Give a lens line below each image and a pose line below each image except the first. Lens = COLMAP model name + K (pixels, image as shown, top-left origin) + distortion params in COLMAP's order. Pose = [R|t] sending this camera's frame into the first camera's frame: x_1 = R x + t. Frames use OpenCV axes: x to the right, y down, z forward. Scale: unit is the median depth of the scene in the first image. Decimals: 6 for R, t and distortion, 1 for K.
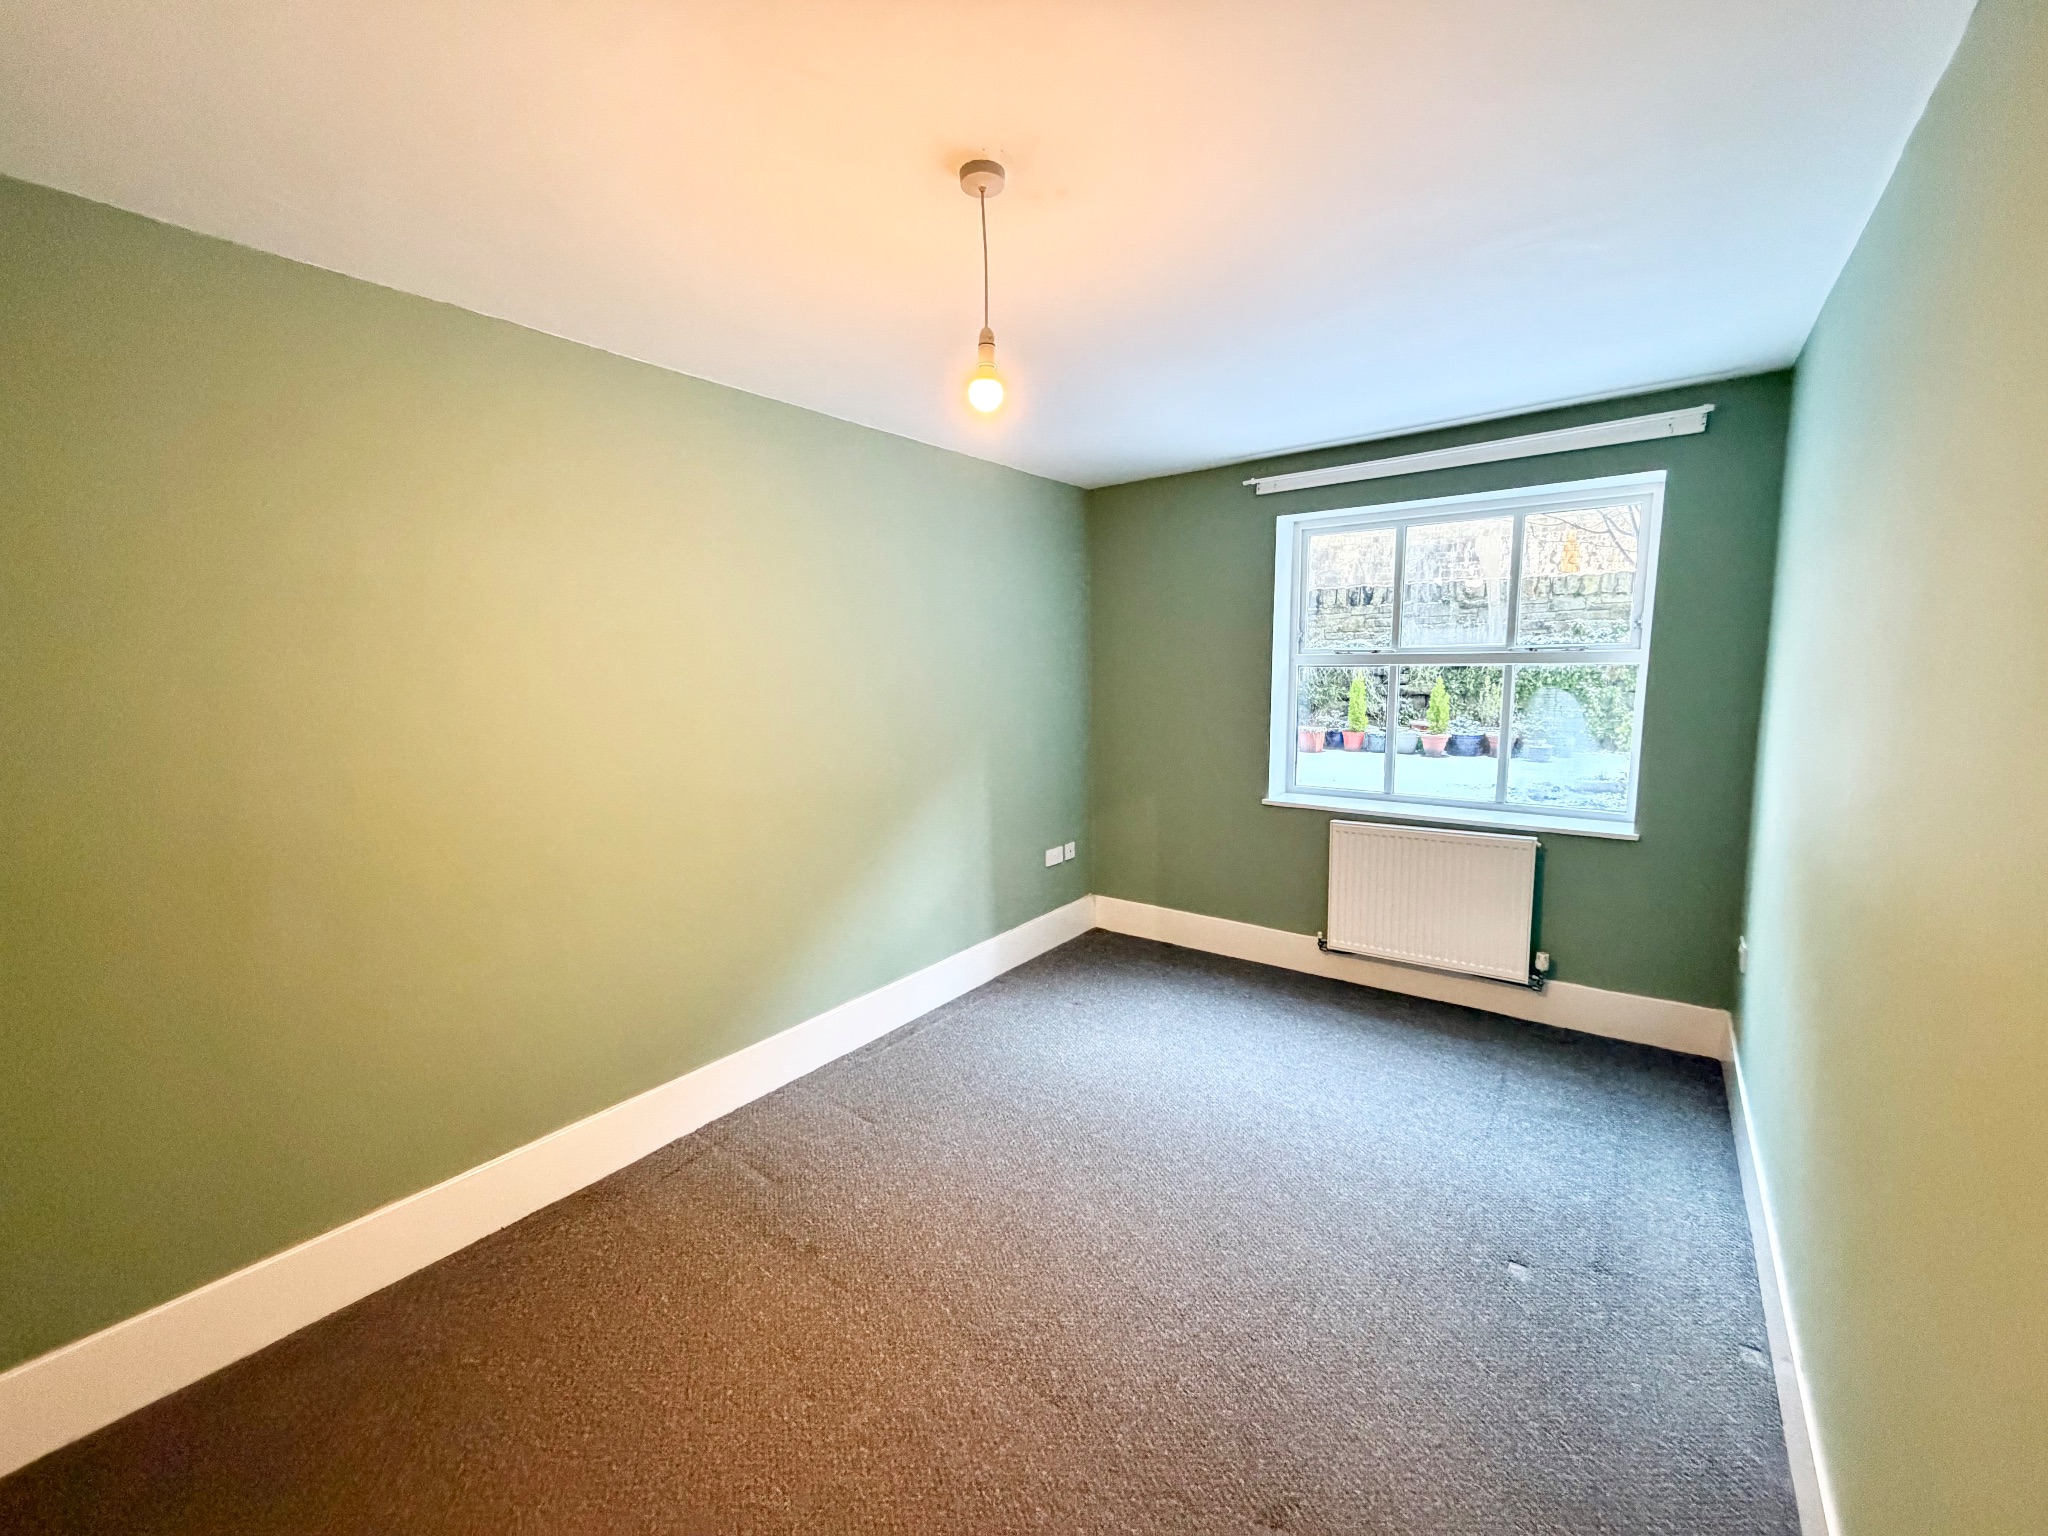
lens RADIAL K [[817.4, 0, 1024.0], [0, 817.4, 768.0], [0, 0, 1]] dist [-0.000235, -0.000012]
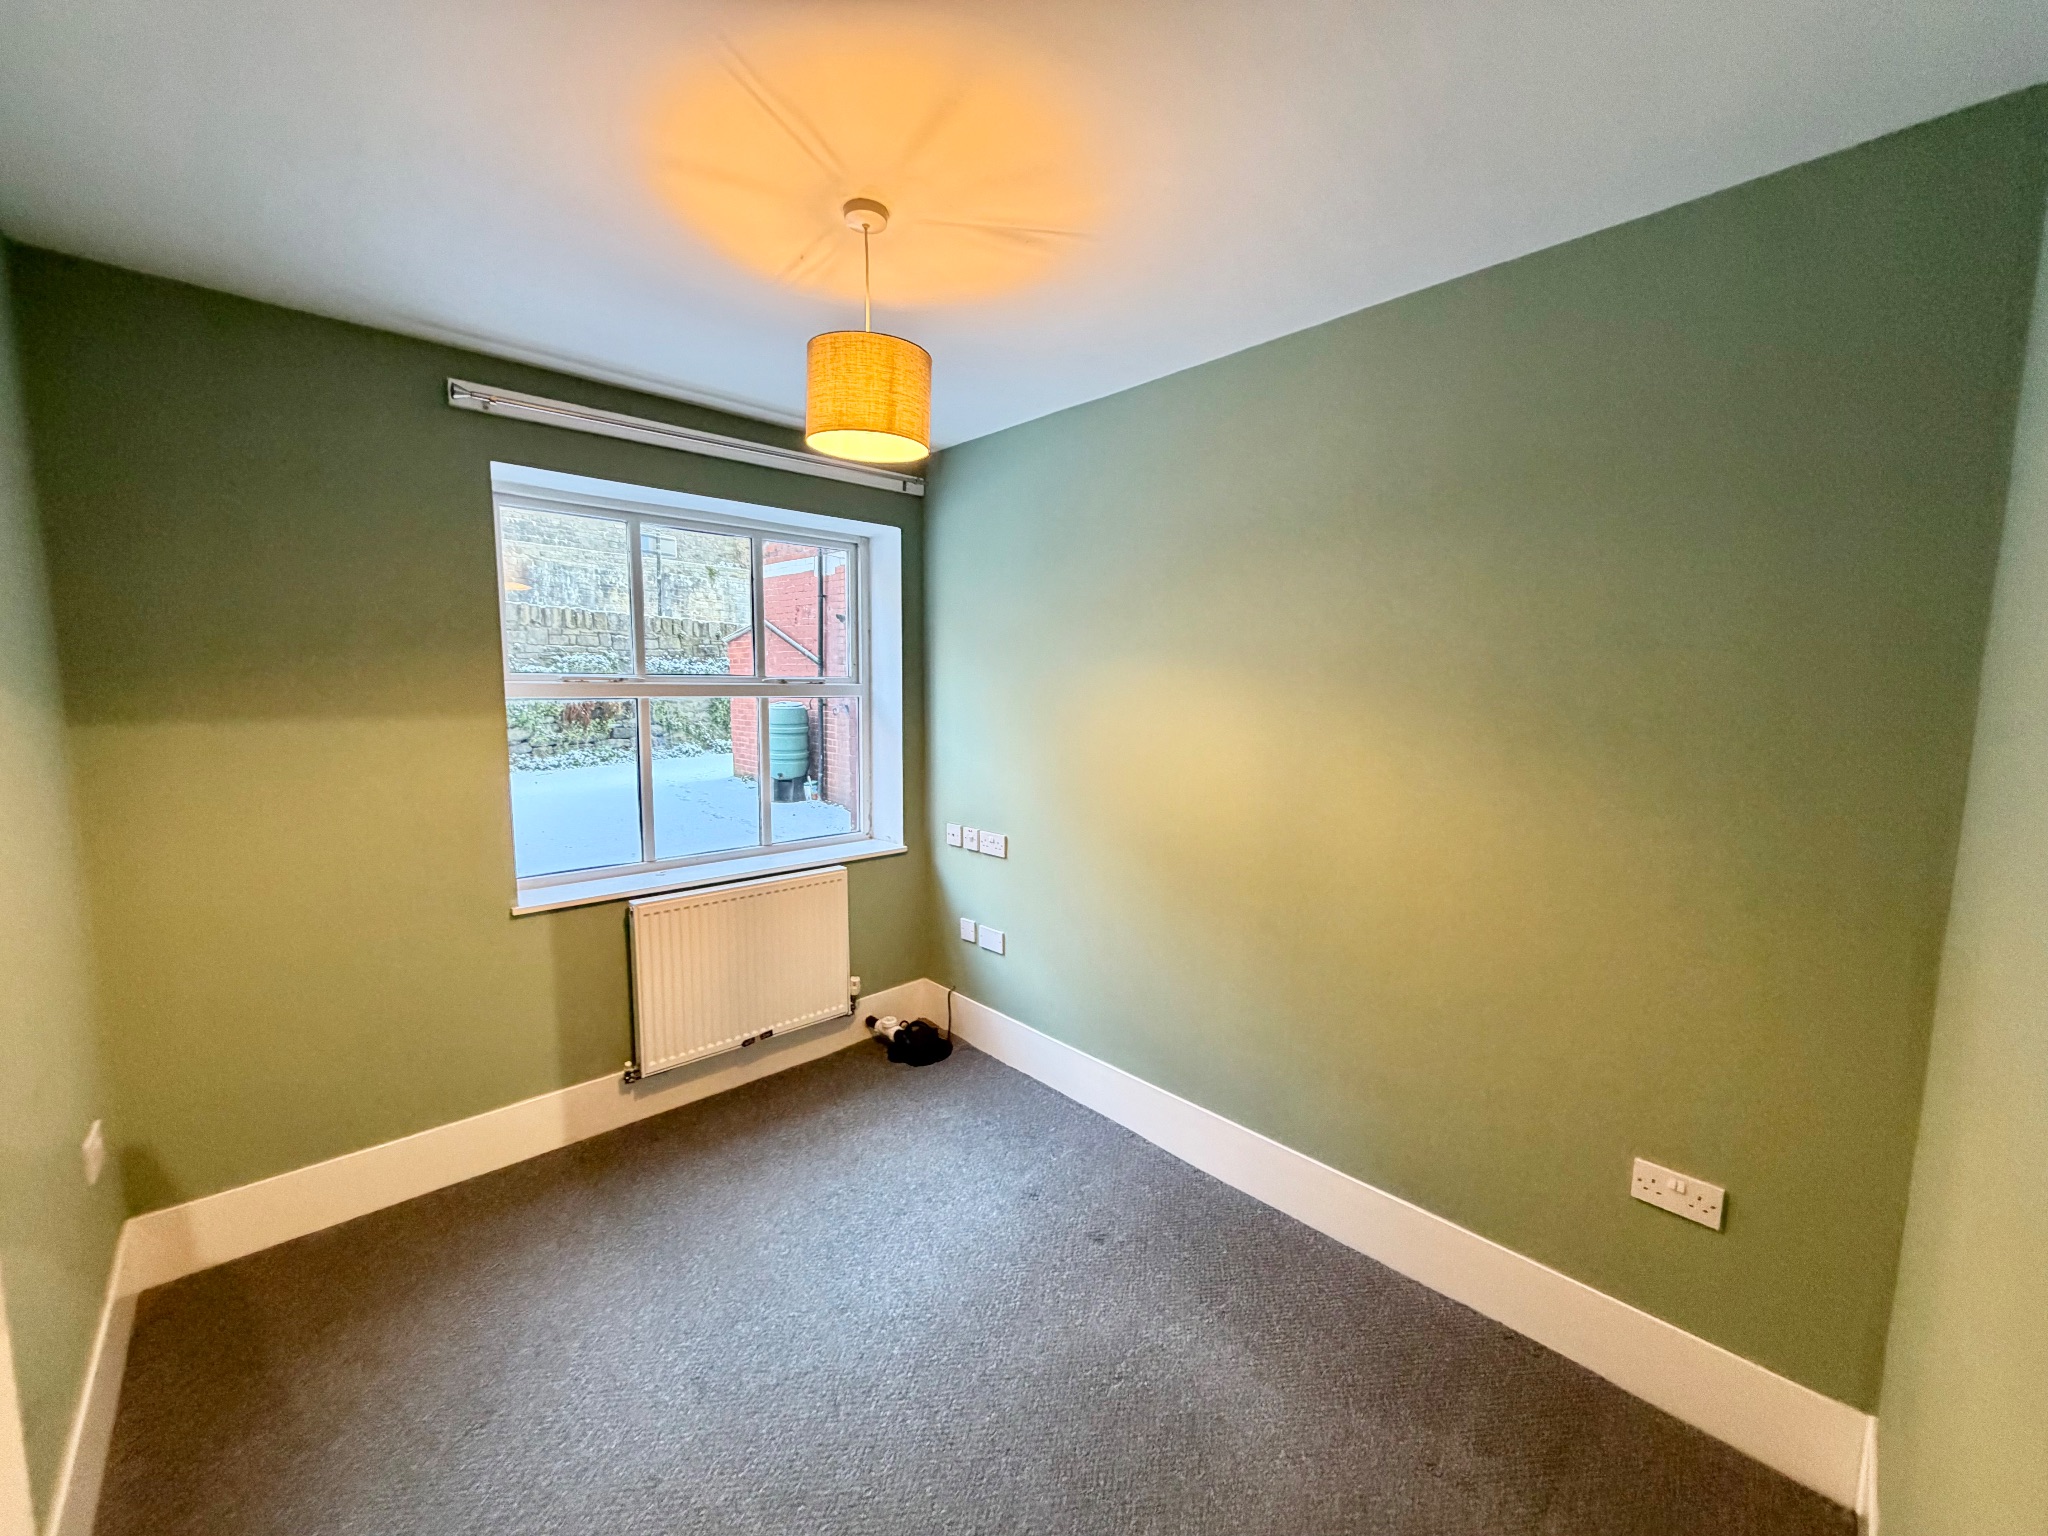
lens RADIAL K [[817.4, 0, 1024.0], [0, 817.4, 768.0], [0, 0, 1]] dist [-0.000235, -0.000012]
pose [[0.179522, -0.097549, 0.978905, -0.278625], [0.109279, 0.990890, 0.078703, -0.083715], [-0.977666, 0.092845, 0.188547, 0.509686]]
